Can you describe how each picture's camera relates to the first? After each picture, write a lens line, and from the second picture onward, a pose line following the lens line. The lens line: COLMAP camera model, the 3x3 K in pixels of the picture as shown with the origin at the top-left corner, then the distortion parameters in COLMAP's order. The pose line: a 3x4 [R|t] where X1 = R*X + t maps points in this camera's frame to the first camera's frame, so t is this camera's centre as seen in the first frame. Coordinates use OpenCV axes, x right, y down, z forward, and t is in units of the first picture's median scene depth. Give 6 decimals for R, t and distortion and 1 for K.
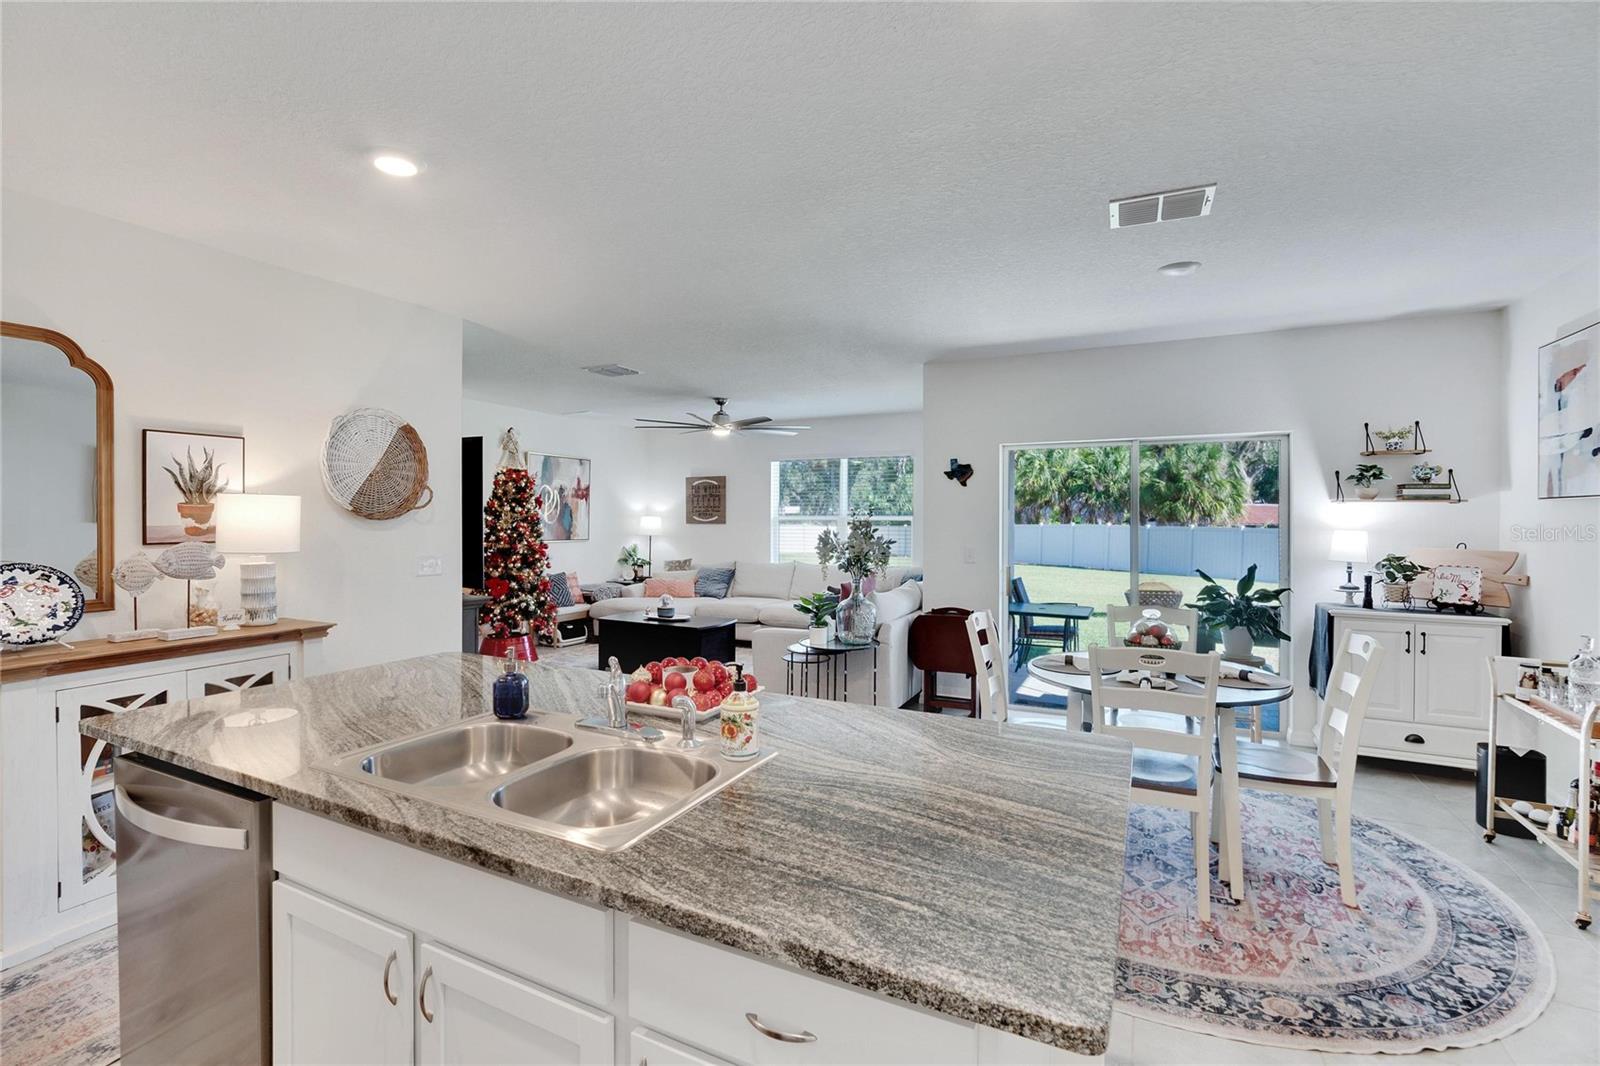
lens RADIAL K [[726.2, 0, 784.4], [0, 726.2, 517.4], [0, 0, 1]] dist [-0.019833, 0.005612]
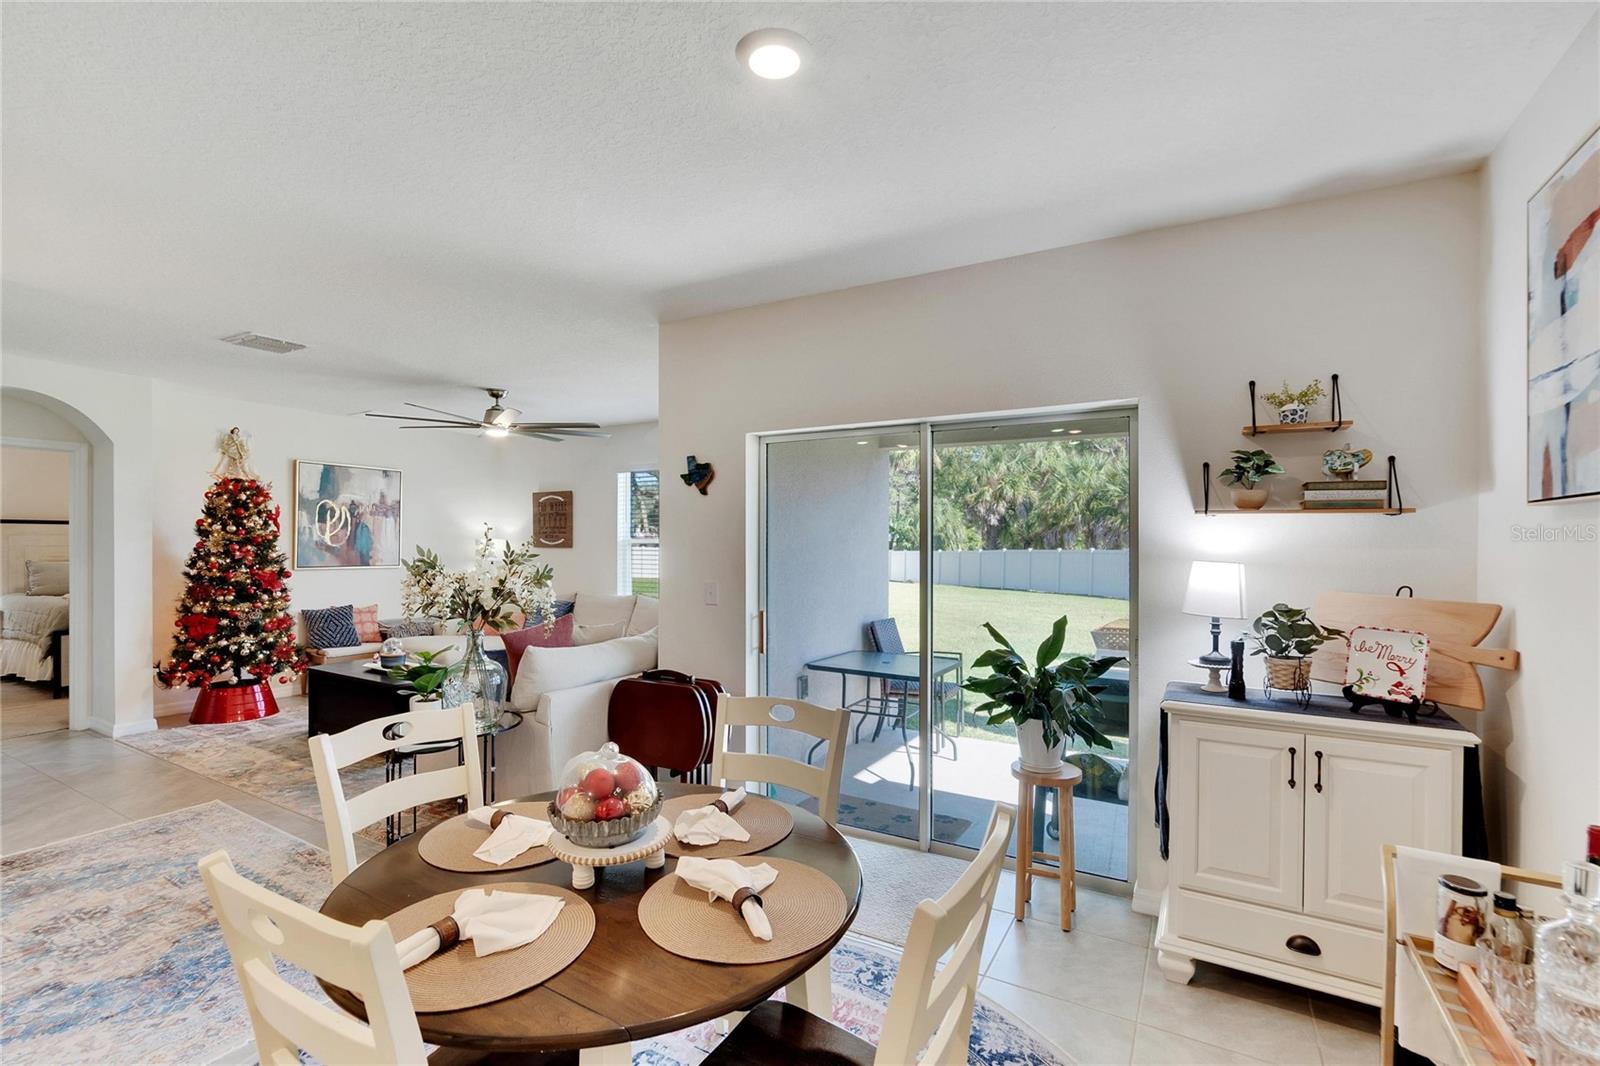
lens RADIAL K [[739.3, 0, 768.9], [0, 739.3, 540.5], [0, 0, 1]] dist [-0.015761, 0.001112]
pose [[0.998312, 0.003233, -0.057992, 0.394790], [-0.003322, 0.999993, -0.001440, 0.002011], [0.057987, 0.001631, 0.998316, 0.328845]]
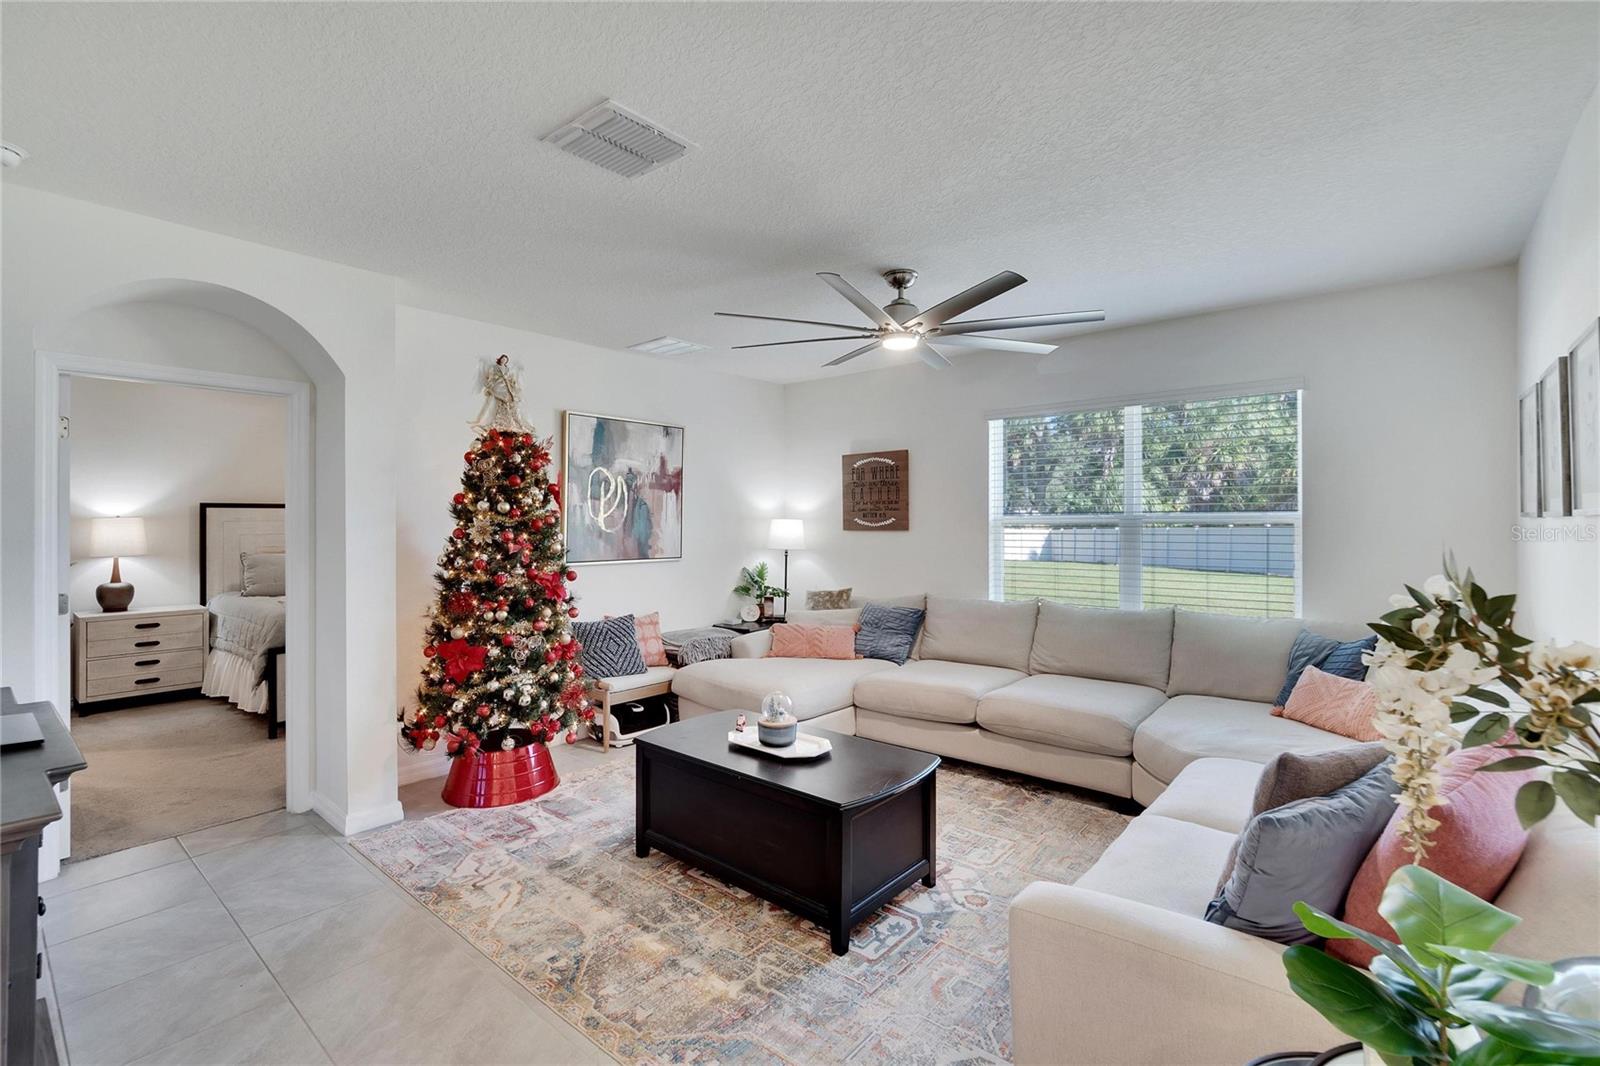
lens RADIAL K [[757.7, 0, 777.6], [0, 757.7, 507.4], [0, 0, 1]] dist [-0.019387, -0.000168]
pose [[0.969773, -0.011828, -0.243724, -0.067380], [0.007692, 0.999810, -0.017917, 0.000480], [0.243890, 0.015501, 0.969679, 0.762287]]
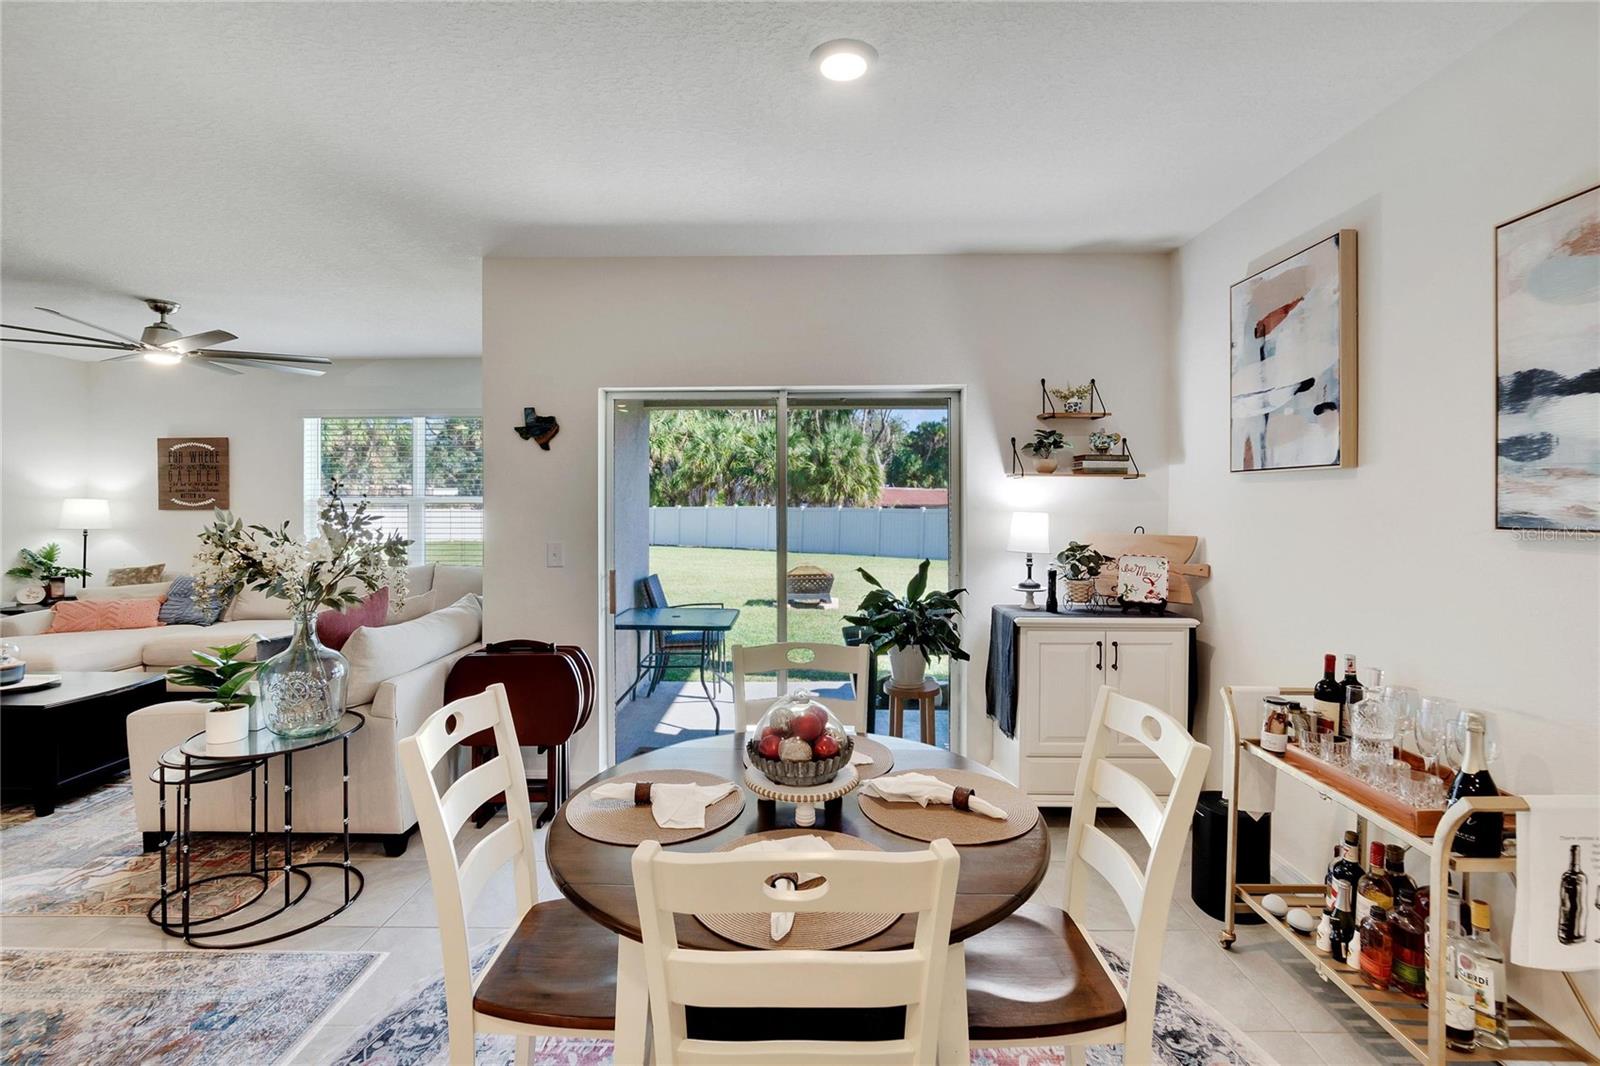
lens RADIAL K [[737.8, 0, 806.1], [0, 737.8, 497.7], [0, 0, 1]] dist [-0.022102, 0.007854]
pose [[0.891095, -0.001741, 0.453814, 0.175617], [0.003175, 0.999992, -0.002398, 0.002561], [-0.453807, 0.003578, 0.891093, 0.339719]]
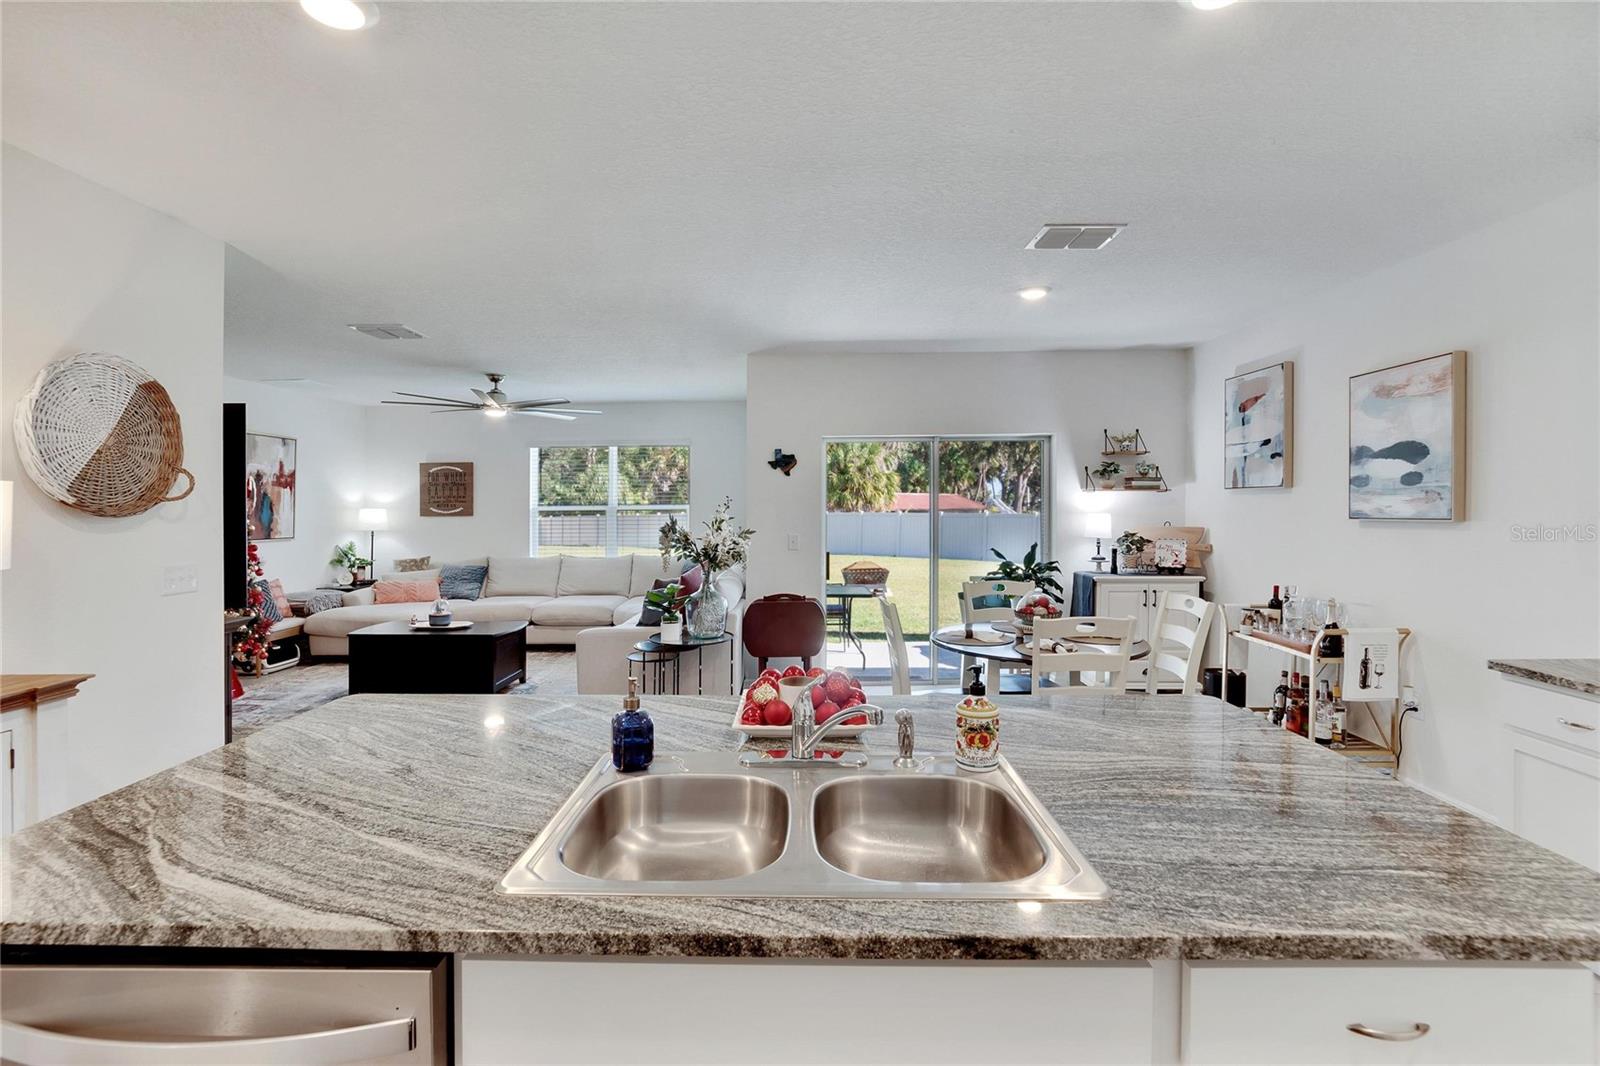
lens RADIAL K [[713.1, 0, 796.6], [0, 713.1, 514.3], [0, 0, 1]] dist [-0.021675, 0.007739]
pose [[0.900528, -0.014079, 0.434571, -0.205017], [0.009247, 0.999870, 0.013232, -0.001698], [-0.434700, -0.007898, 0.900541, 0.089459]]
